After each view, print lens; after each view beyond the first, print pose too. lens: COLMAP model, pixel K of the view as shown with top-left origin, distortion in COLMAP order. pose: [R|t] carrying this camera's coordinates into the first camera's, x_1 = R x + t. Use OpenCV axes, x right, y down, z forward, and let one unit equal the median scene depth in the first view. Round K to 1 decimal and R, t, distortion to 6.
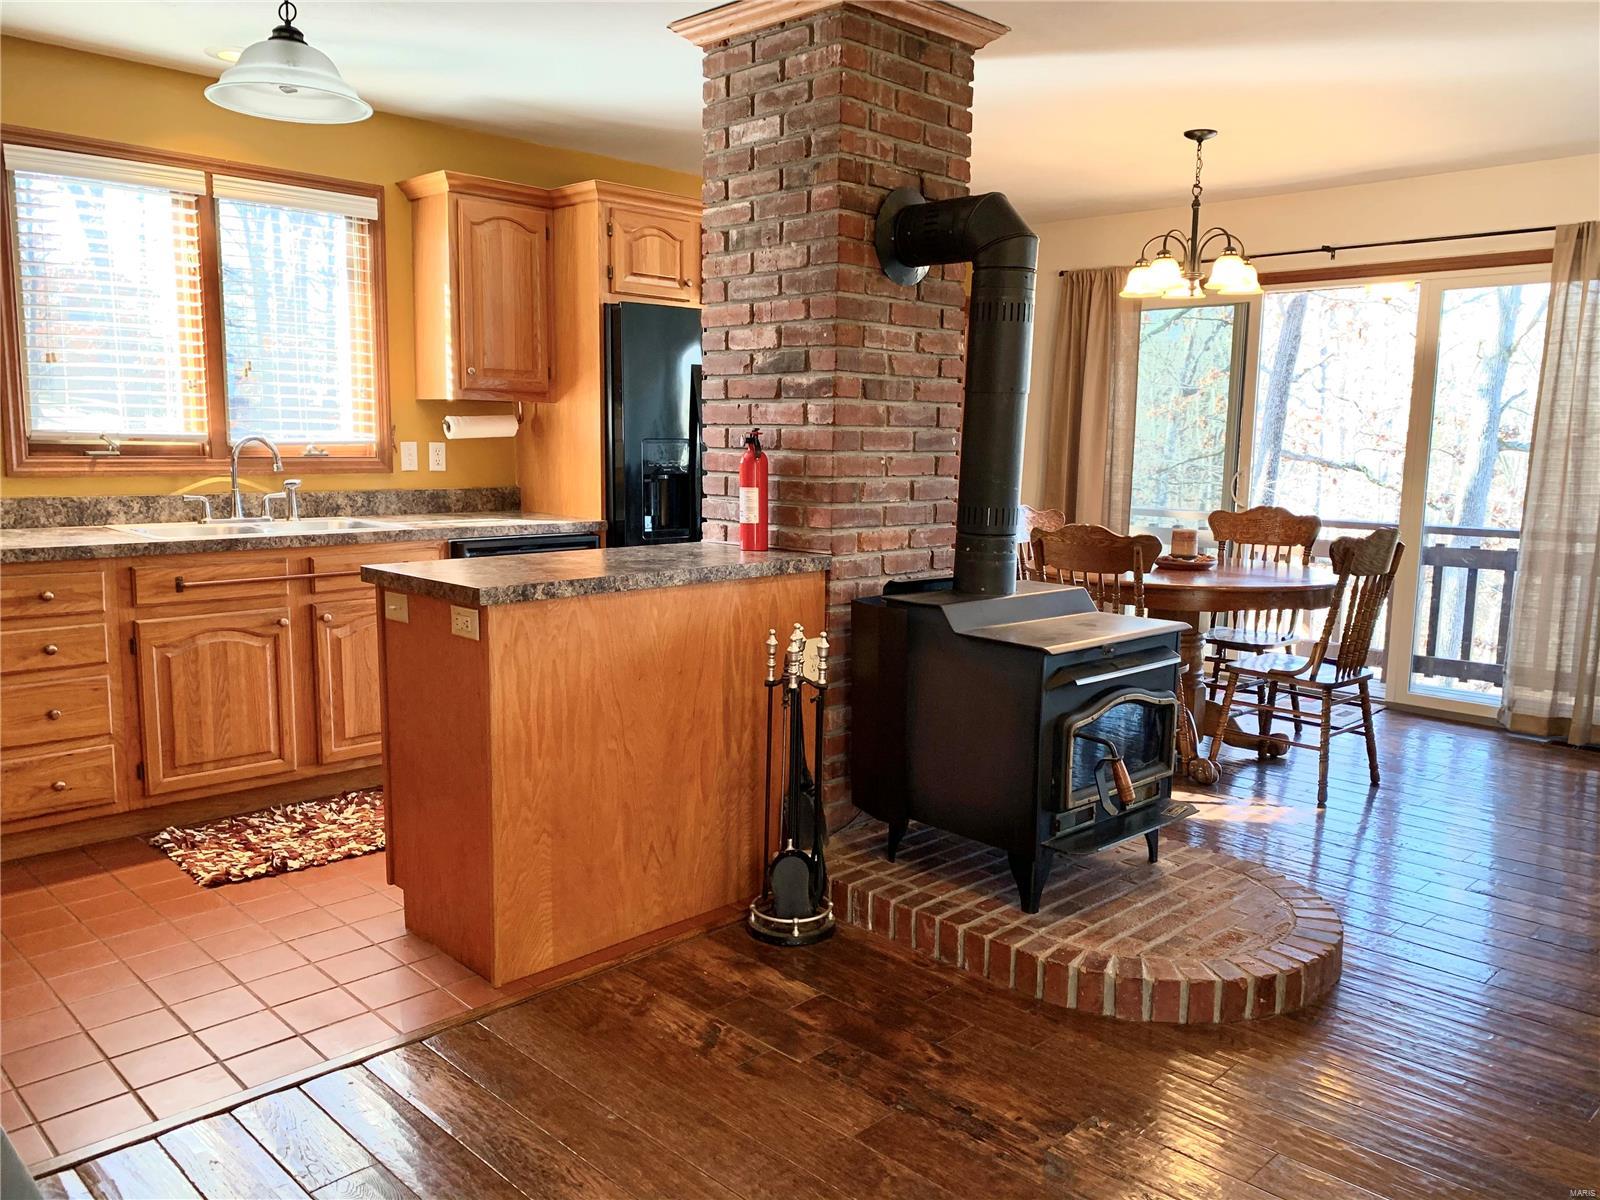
lens RADIAL K [[1226.2, 0, 800.0], [0, 1226.2, 600.0], [0, 0, 1]] dist [0.012555, -0.007293]
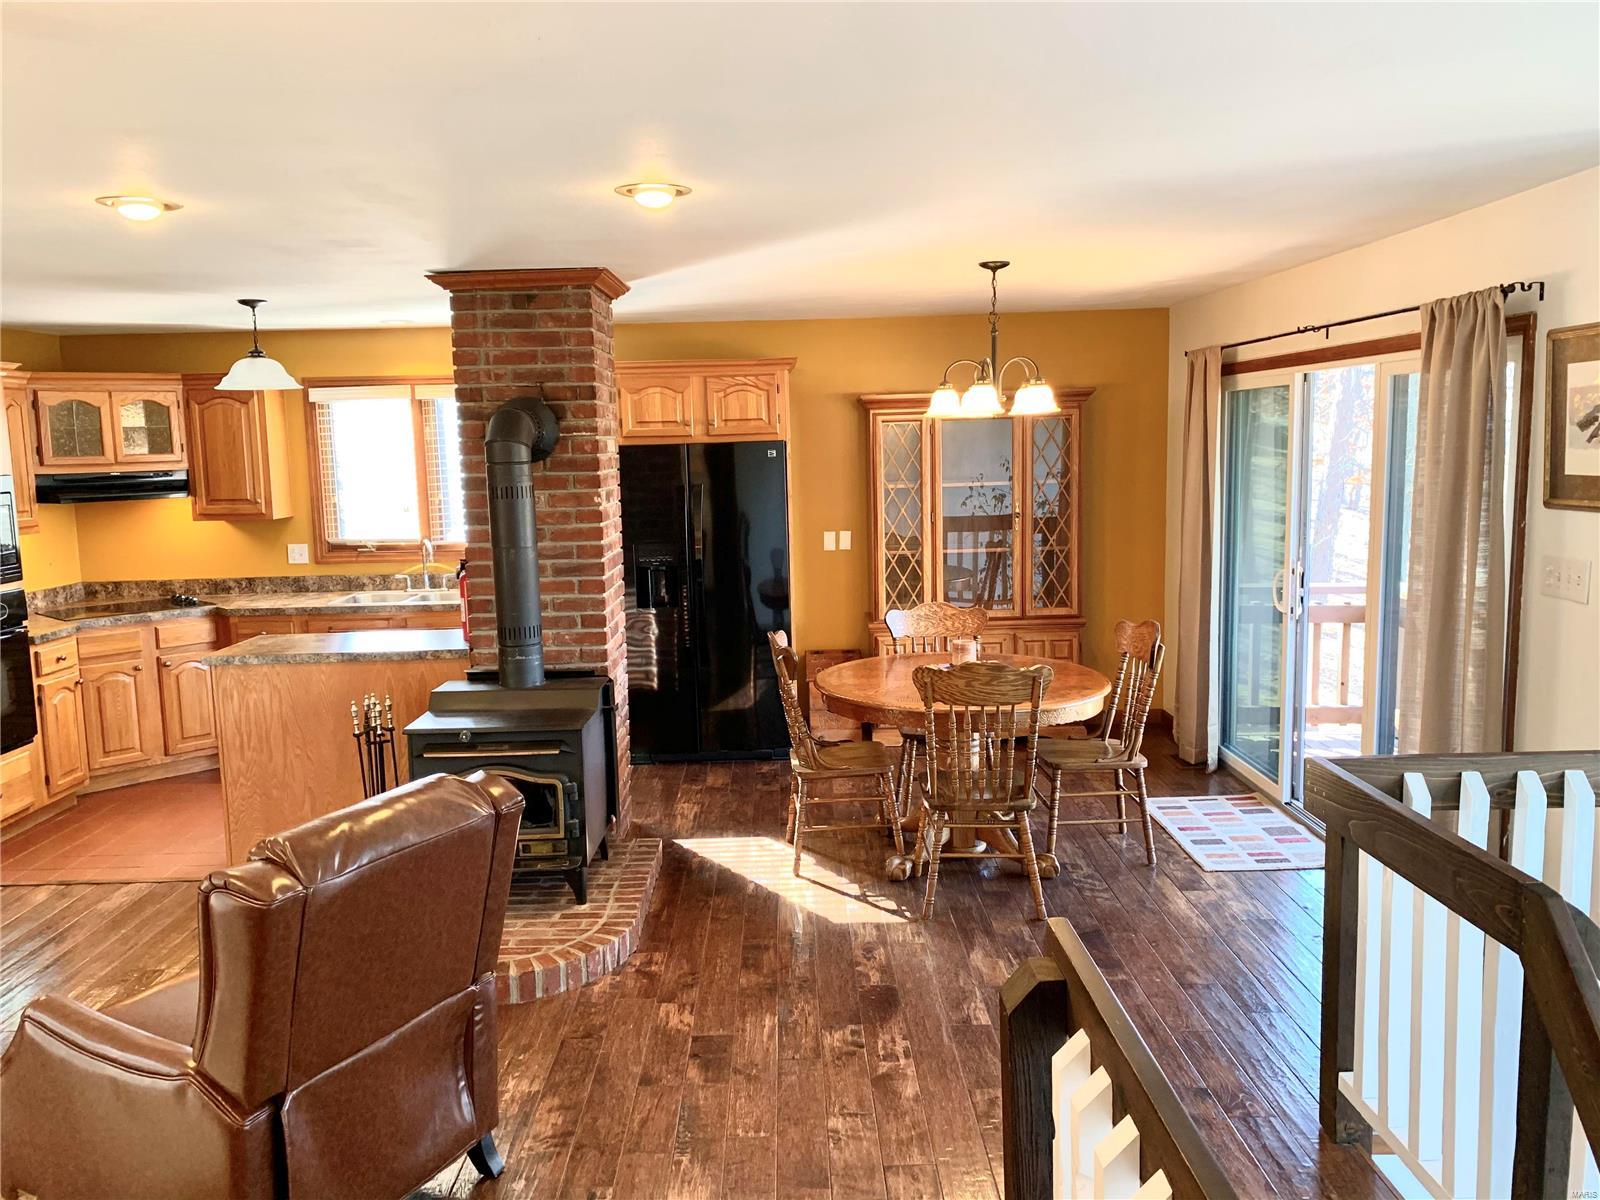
lens RADIAL K [[1209.3, 0, 794.7], [0, 1209.3, 582.2], [0, 0, 1]] dist [0.009246, -0.010258]
pose [[0.719156, 0.050114, -0.693039, 1.284525], [-0.061561, 0.998069, 0.008290, -0.149044], [0.692116, 0.036703, 0.720852, 0.208869]]
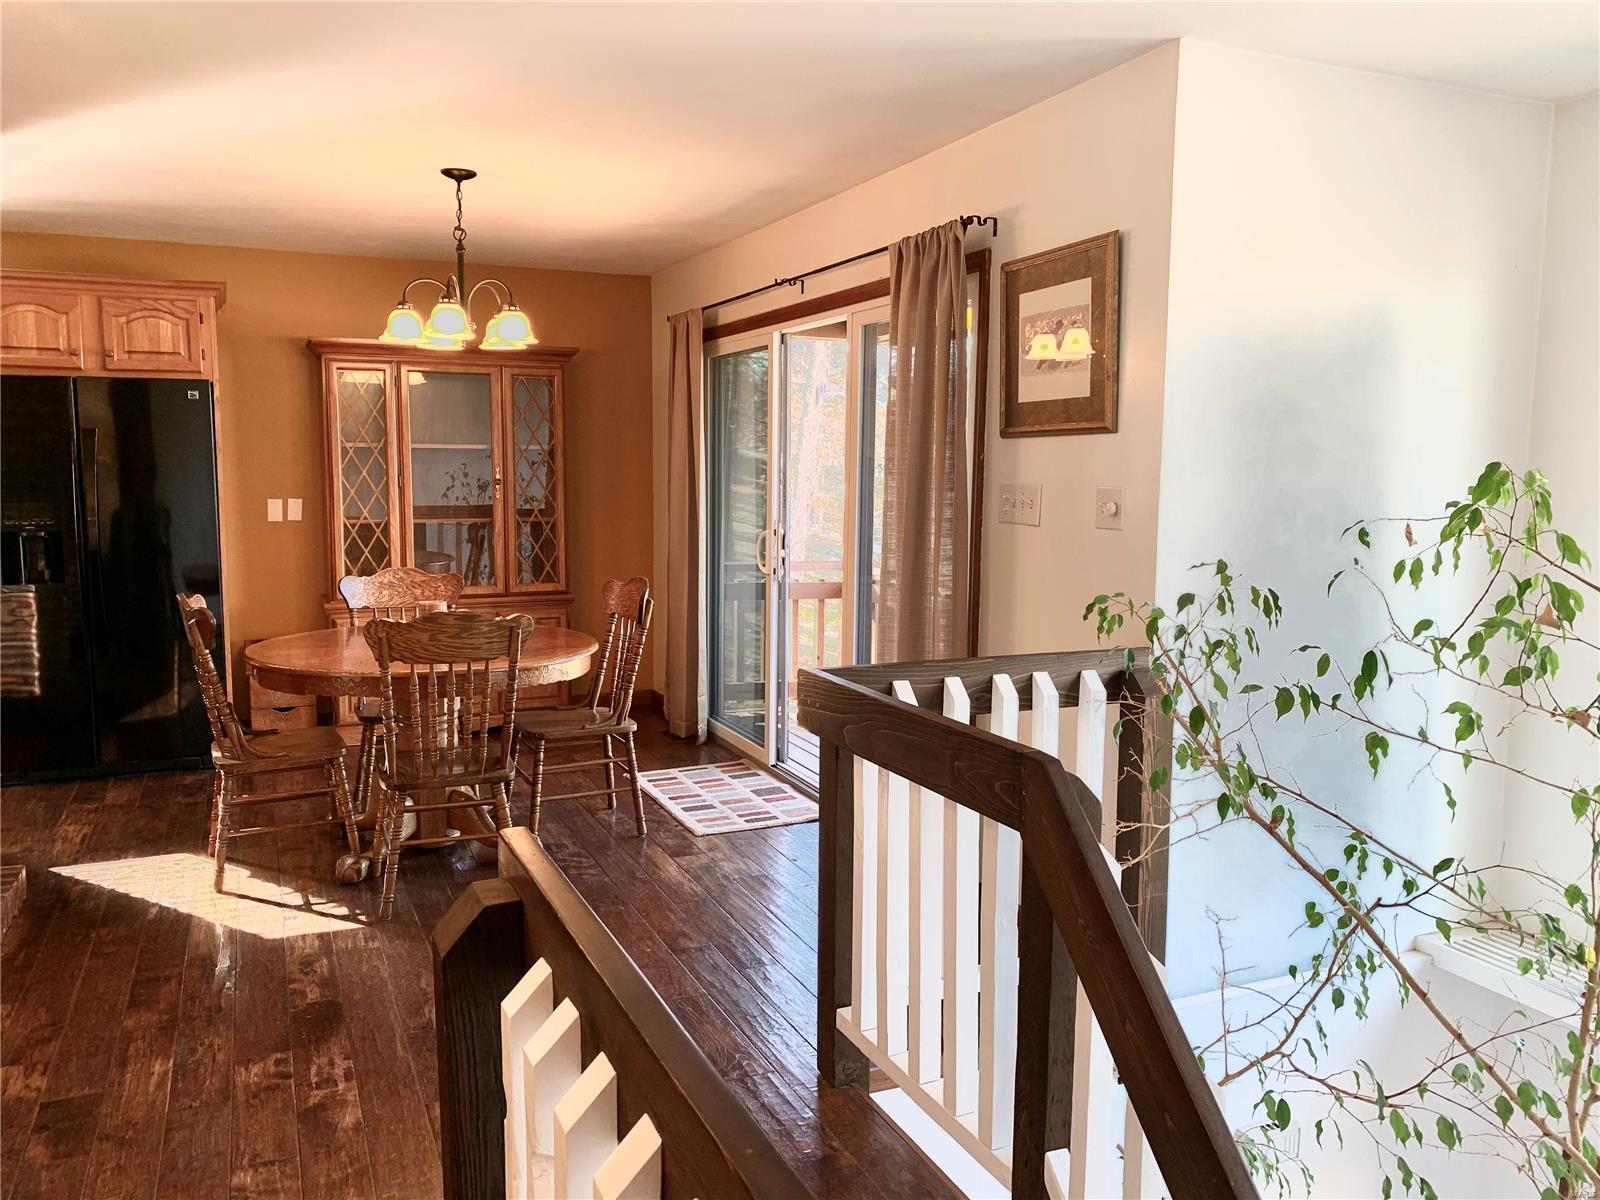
lens RADIAL K [[1219.8, 0, 787.8], [0, 1219.8, 572.7], [0, 0, 1]] dist [0.056208, -0.059128]
pose [[0.935042, 0.025492, -0.353620, 1.233100], [-0.041688, 0.998398, -0.038258, -0.073753], [0.352078, 0.050514, 0.934606, 0.325680]]
